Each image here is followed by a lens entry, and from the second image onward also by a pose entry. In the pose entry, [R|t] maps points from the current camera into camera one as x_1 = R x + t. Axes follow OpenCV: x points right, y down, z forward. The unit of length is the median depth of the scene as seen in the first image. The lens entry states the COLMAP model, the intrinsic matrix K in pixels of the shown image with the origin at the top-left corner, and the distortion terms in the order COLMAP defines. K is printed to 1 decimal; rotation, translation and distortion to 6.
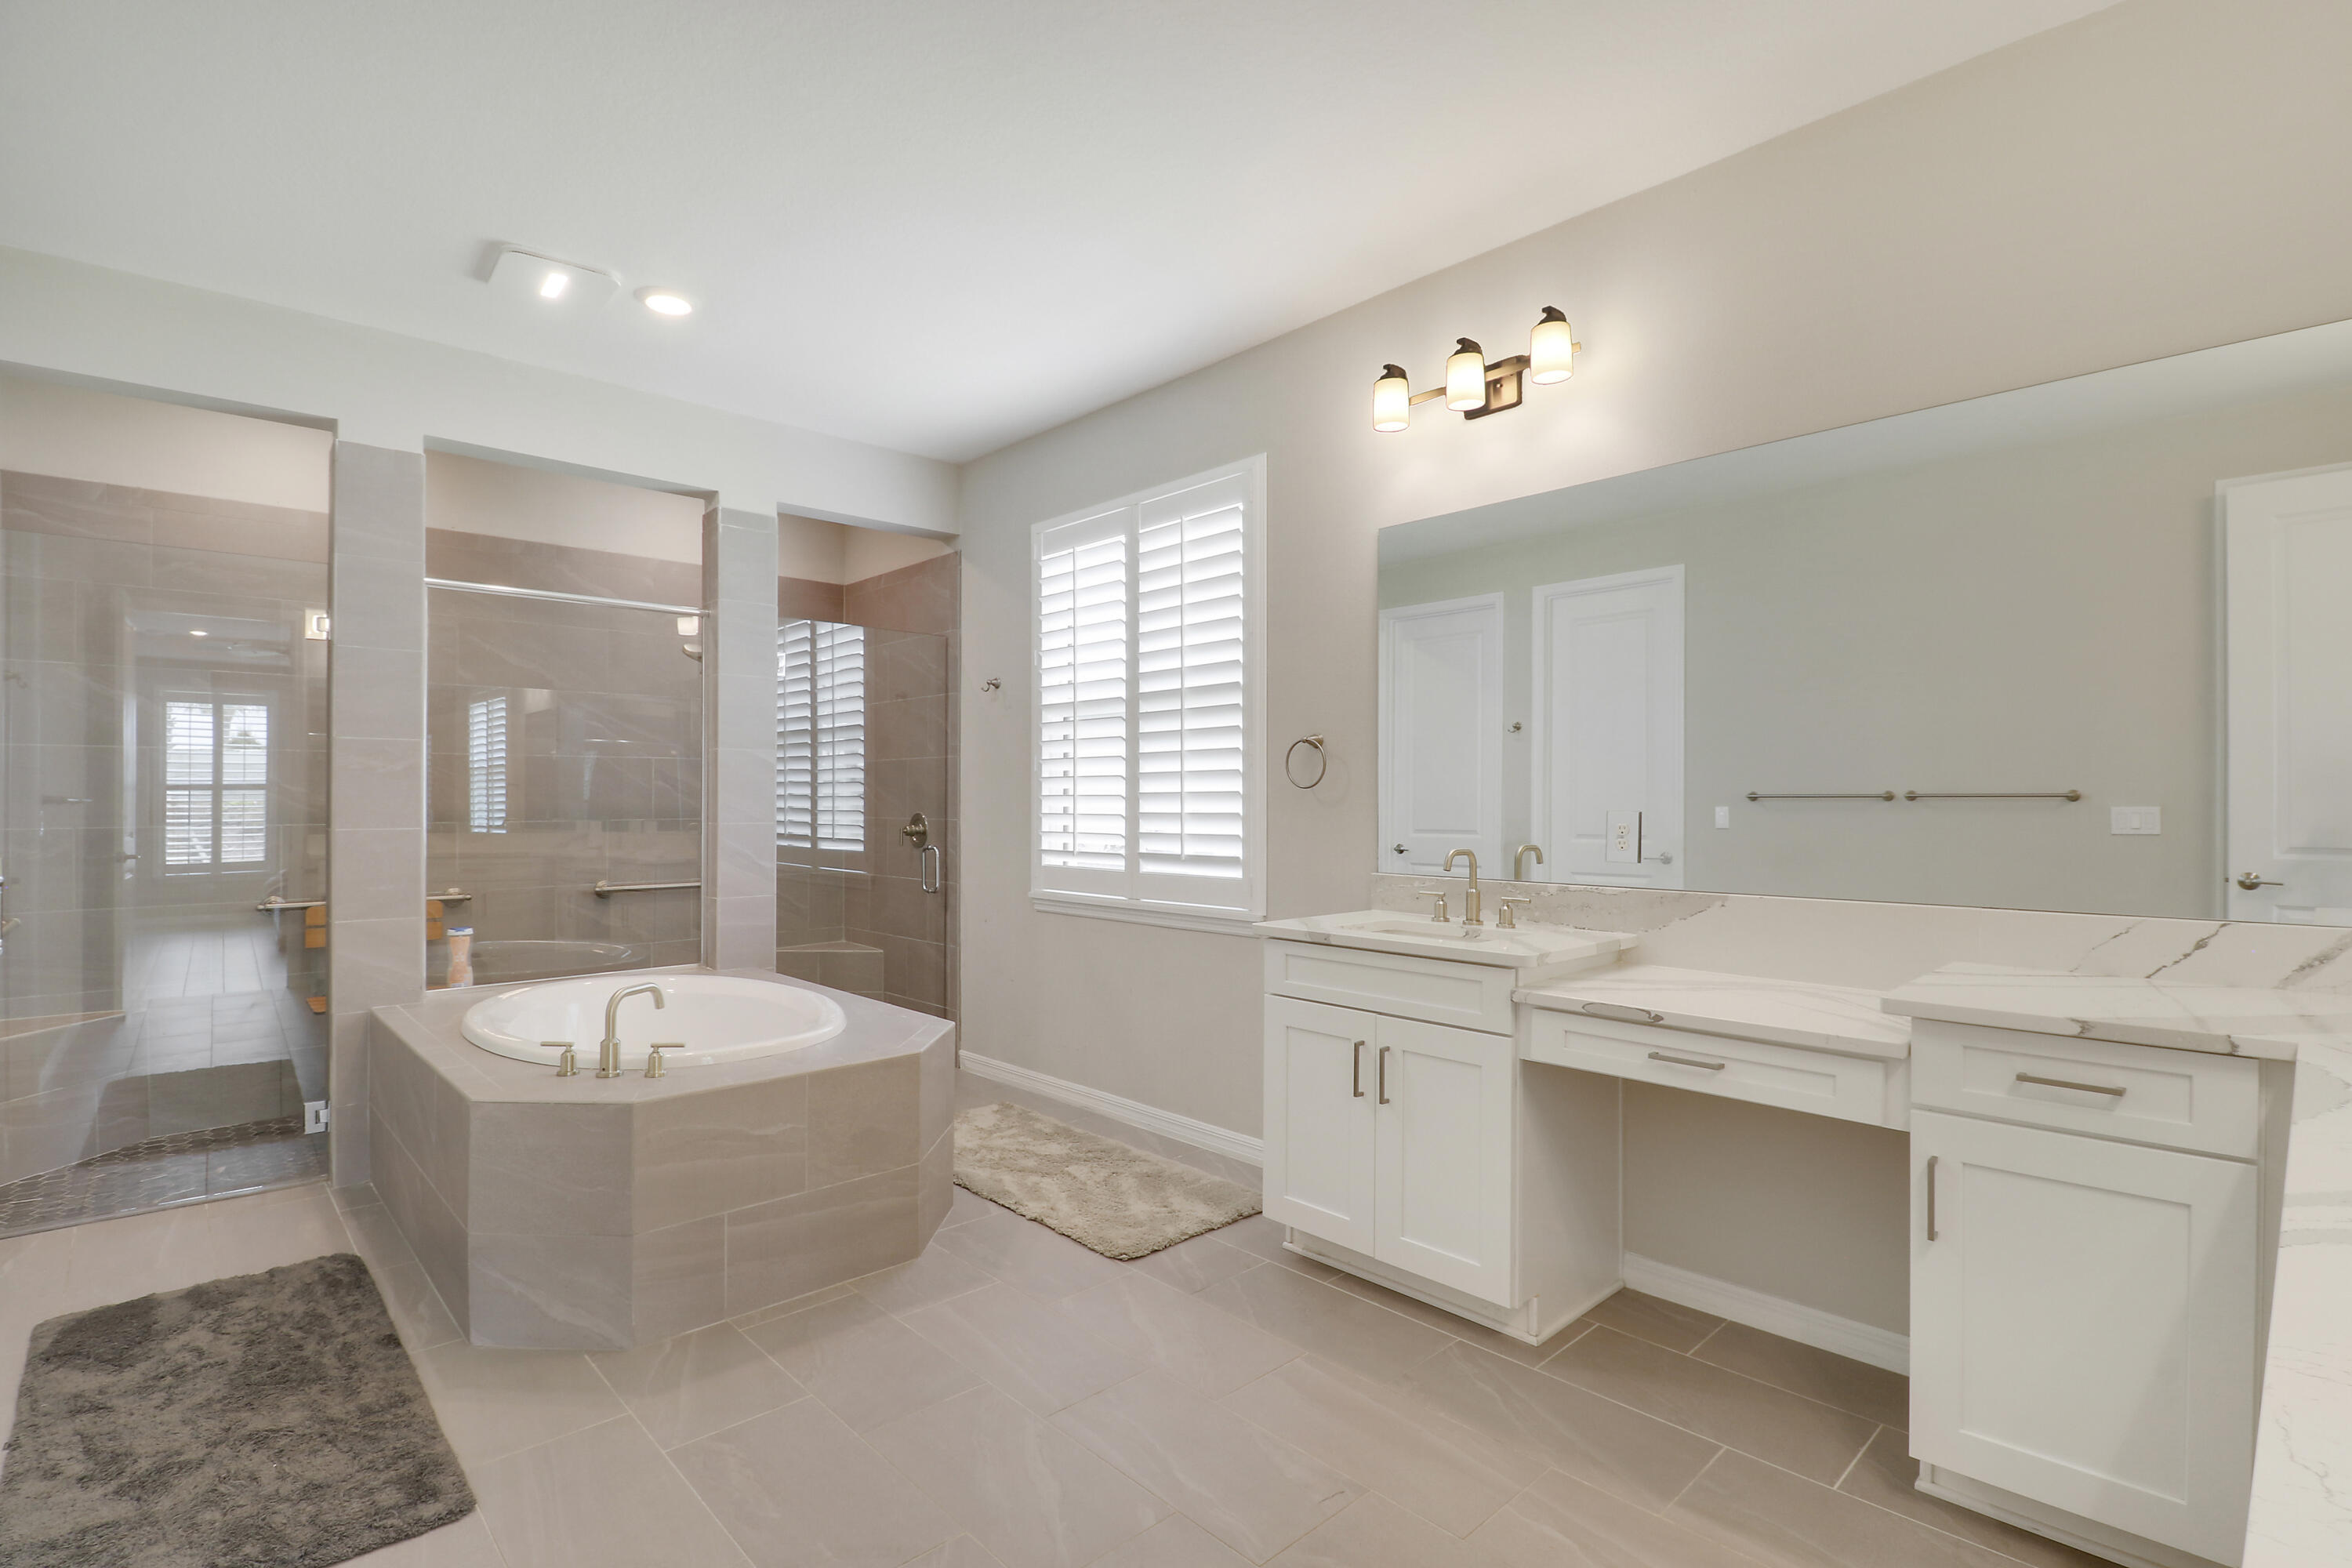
lens RADIAL K [[1111.1, 0, 1188.0], [0, 1111.1, 777.4], [0, 0, 1]] dist [0.032896, -0.029435]
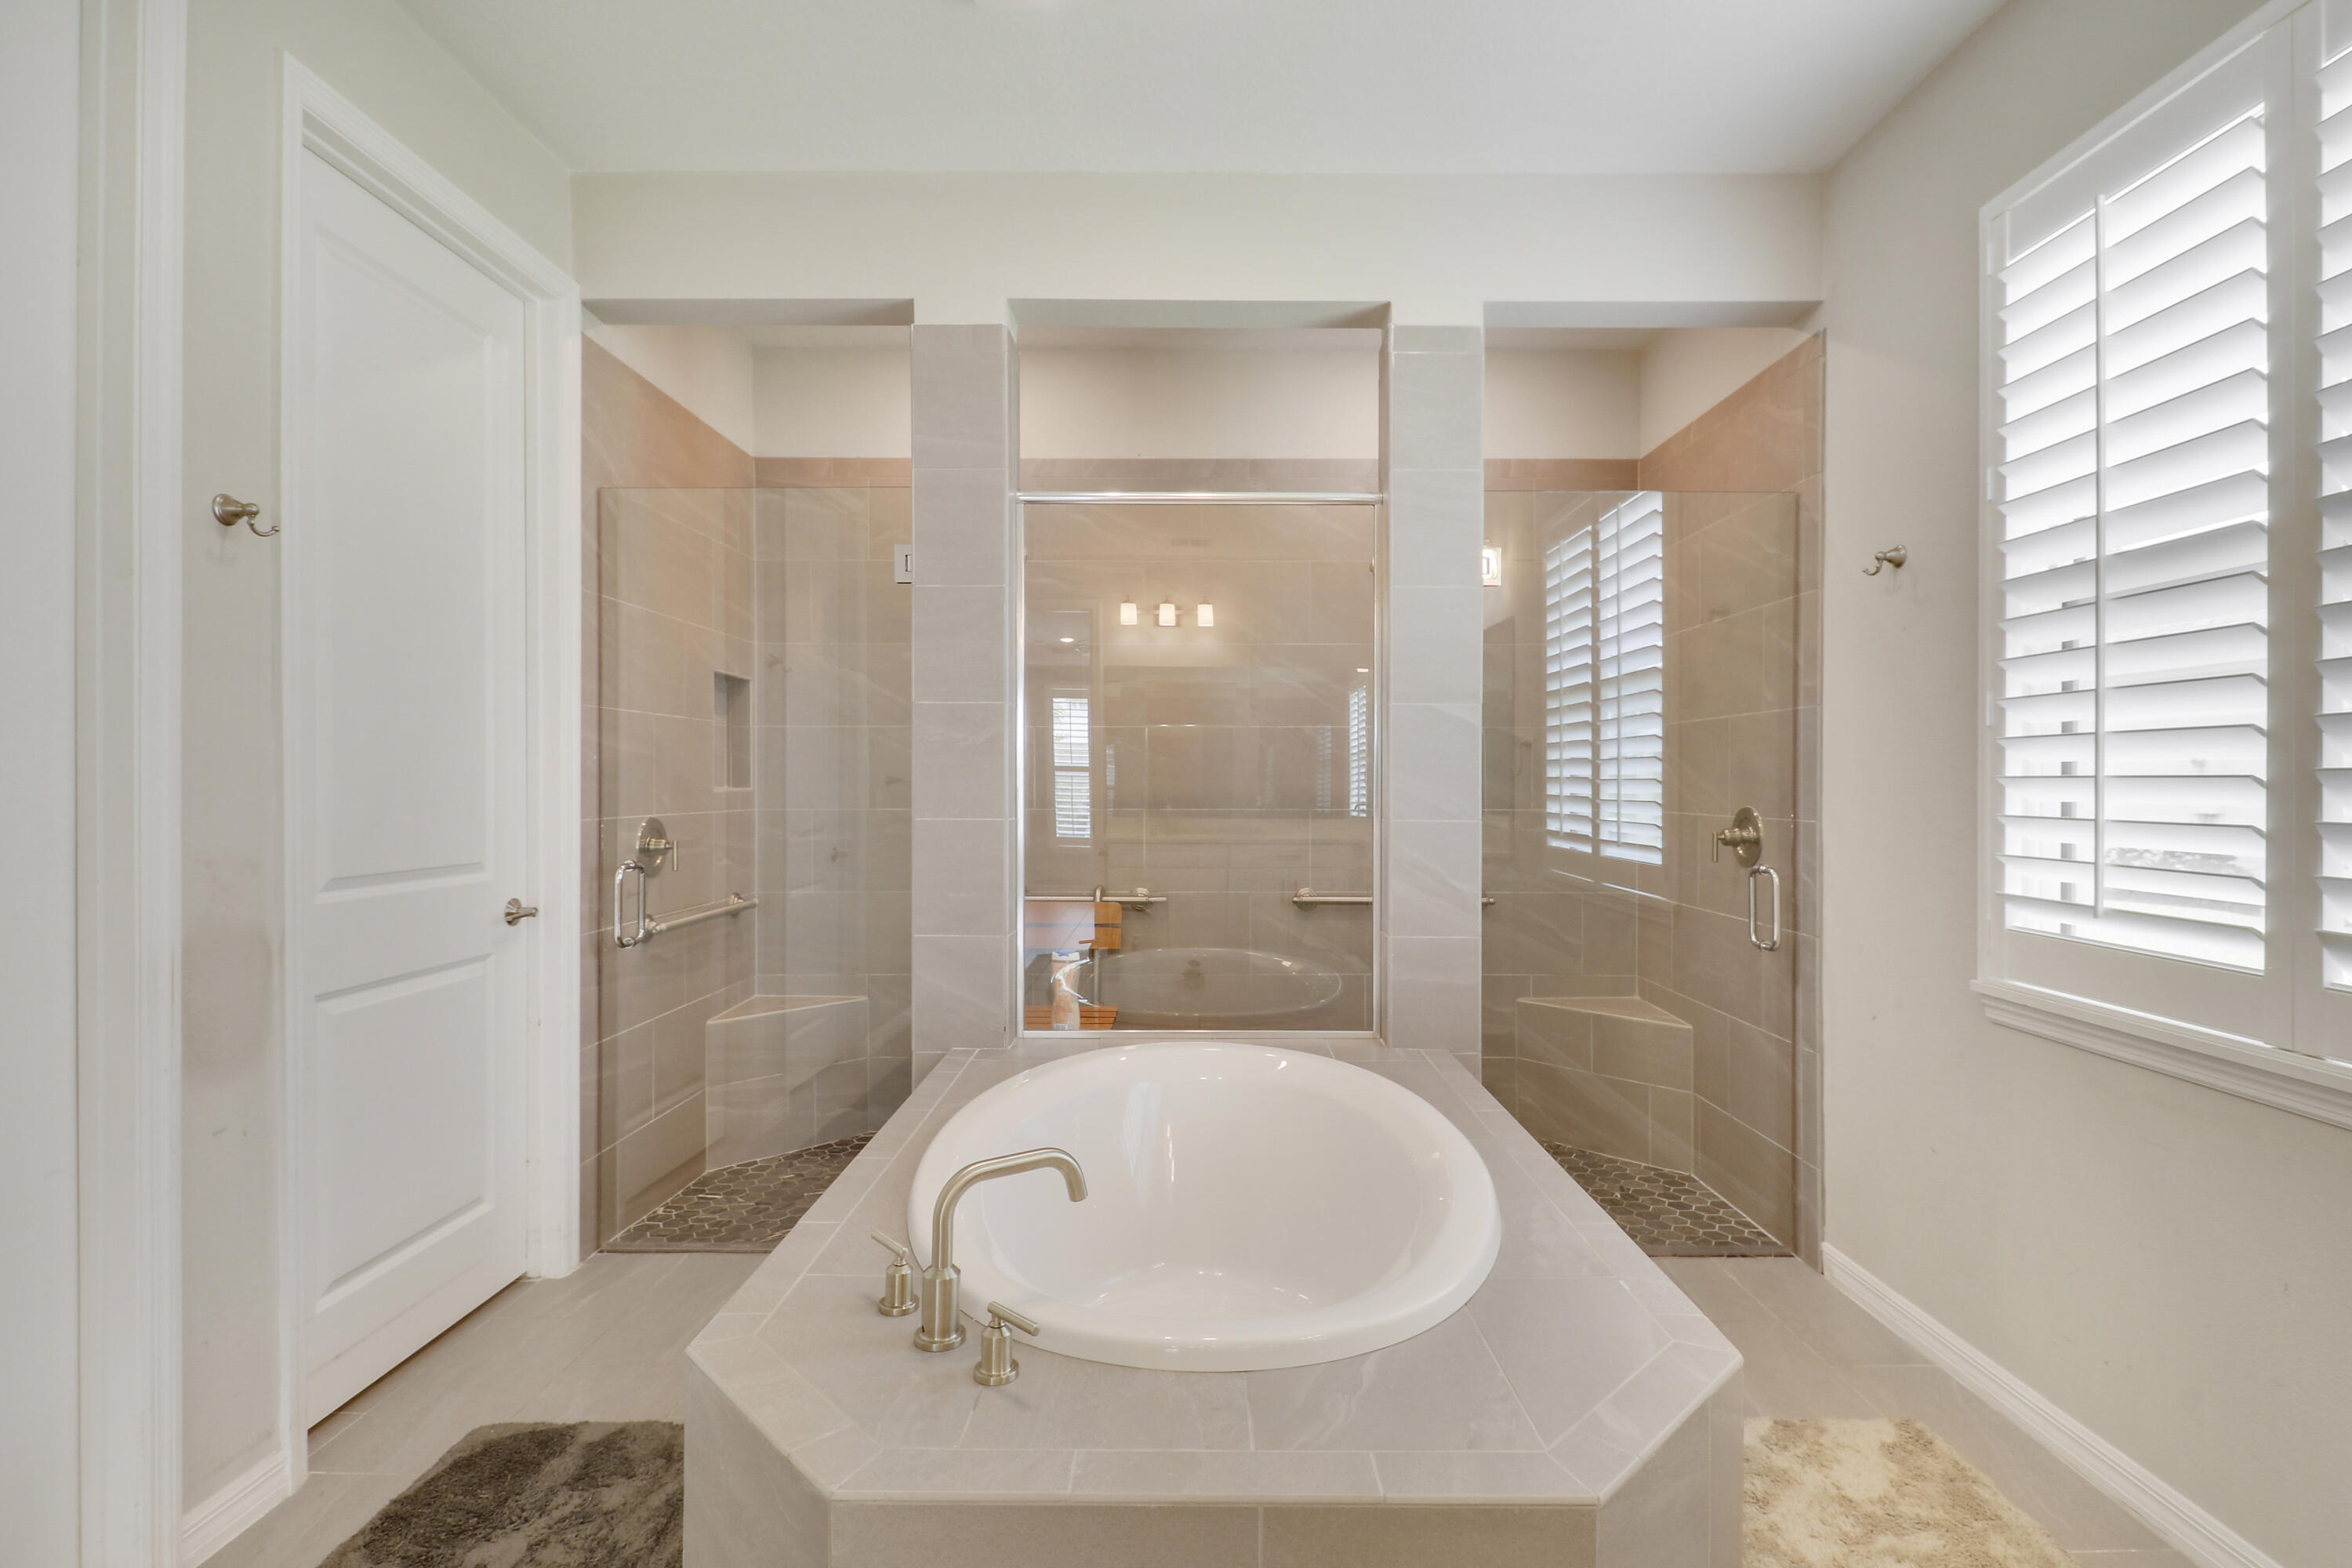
lens RADIAL K [[1142.0, 0, 1184.6], [0, 1142.0, 775.5], [0, 0, 1]] dist [0.034364, -0.023532]
pose [[0.732445, 0.001658, -0.680824, -0.048505], [0.006765, 0.999930, 0.009713, 0.007433], [0.680792, -0.011720, 0.732383, 0.371945]]
